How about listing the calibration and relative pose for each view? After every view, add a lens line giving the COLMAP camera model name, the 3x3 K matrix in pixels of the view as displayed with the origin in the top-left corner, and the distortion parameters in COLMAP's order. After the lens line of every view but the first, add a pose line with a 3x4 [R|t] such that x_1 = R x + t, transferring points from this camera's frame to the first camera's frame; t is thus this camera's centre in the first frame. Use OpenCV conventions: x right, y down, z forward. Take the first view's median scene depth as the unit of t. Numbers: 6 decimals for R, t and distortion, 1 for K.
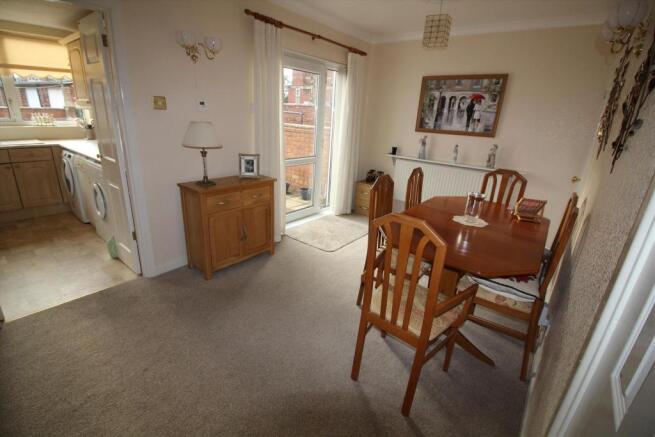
lens RADIAL K [[303.5, 0, 321.8], [0, 303.5, 217.8], [0, 0, 1]] dist [0.001245, -0.017206]
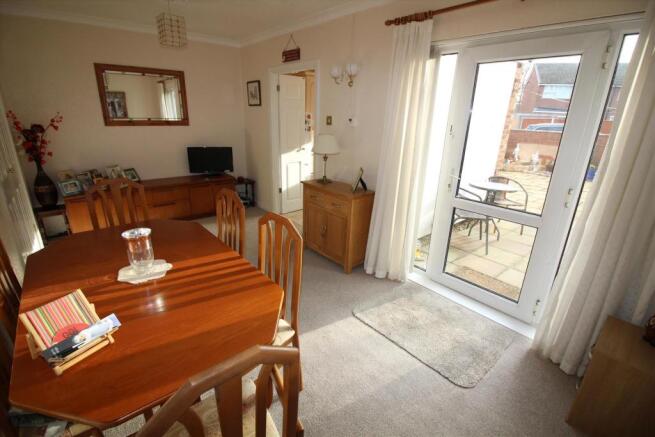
lens RADIAL K [[303.5, 0, 321.8], [0, 303.5, 217.8], [0, 0, 1]] dist [0.001245, -0.017206]
pose [[-0.183895, 0.257389, -0.948648, 1.132602], [-0.354040, 0.882987, 0.308204, -0.481465], [0.916972, 0.392537, -0.071251, 1.491638]]
